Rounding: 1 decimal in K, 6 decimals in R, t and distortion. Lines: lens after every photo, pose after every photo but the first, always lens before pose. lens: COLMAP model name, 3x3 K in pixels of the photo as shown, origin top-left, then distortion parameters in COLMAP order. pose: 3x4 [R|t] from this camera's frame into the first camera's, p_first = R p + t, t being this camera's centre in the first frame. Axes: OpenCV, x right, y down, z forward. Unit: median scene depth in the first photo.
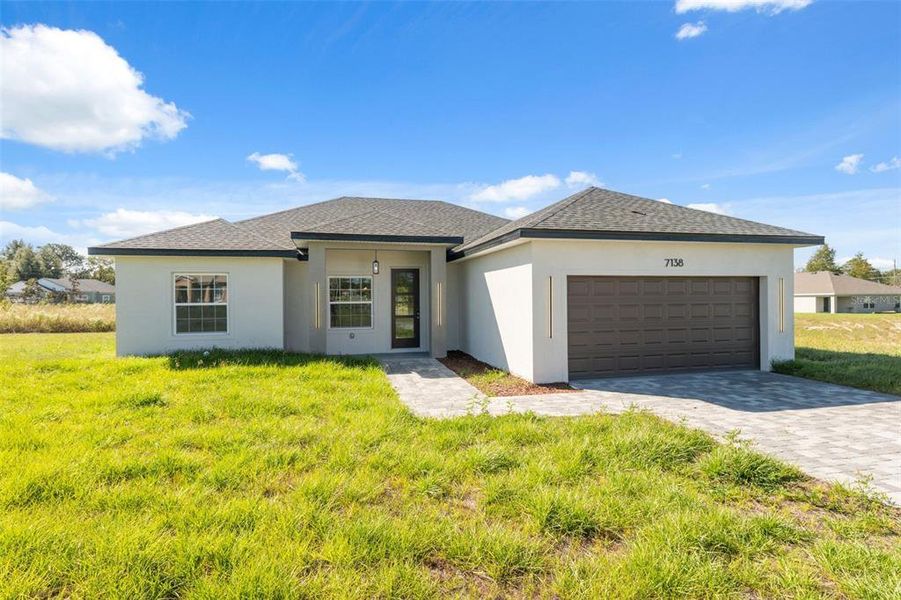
lens RADIAL K [[472.3, 0, 450.5], [0, 472.3, 300.0], [0, 0, 1]] dist [-0.003040, -0.000574]
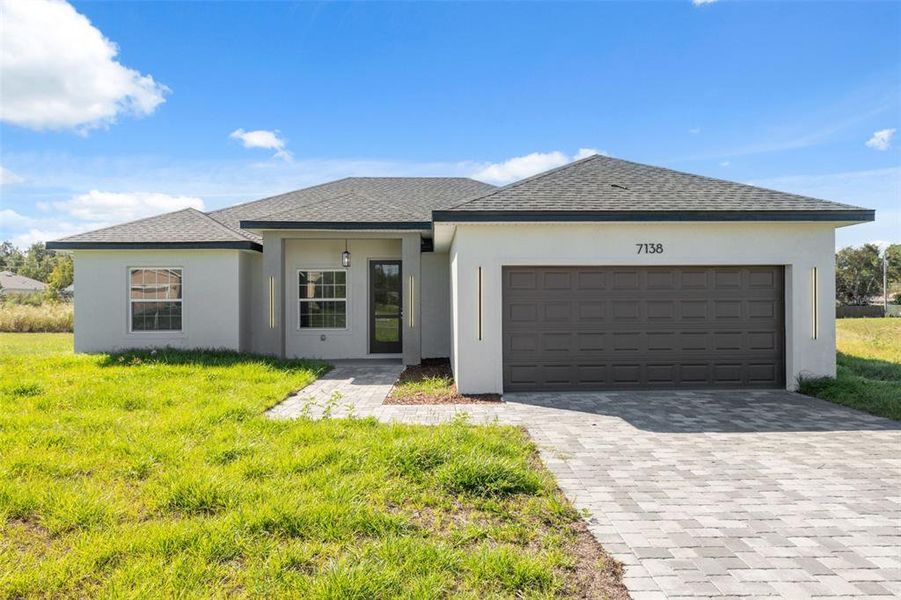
lens RADIAL K [[601.9, 0, 450.2], [0, 601.9, 305.1], [0, 0, 1]] dist [-0.003408, -0.000758]
pose [[0.977853, 0.004754, -0.209240, 0.294629], [-0.003459, 0.999973, 0.006557, 0.008297], [0.209265, -0.005688, 0.977842, -0.046221]]
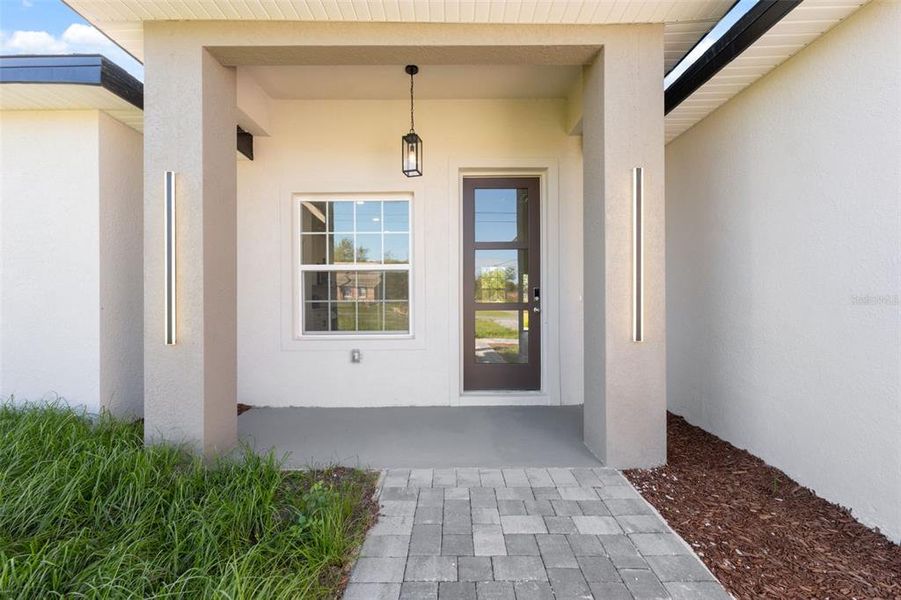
lens RADIAL K [[366.3, 0, 448.5], [0, 366.3, 300.1], [0, 0, 1]] dist [-0.000397, 0.000061]
pose [[0.970588, 0.001003, -0.240744, -0.080124], [0.000562, 0.999979, 0.006433, 0.034824], [0.240745, -0.006379, 0.970567, 0.855608]]
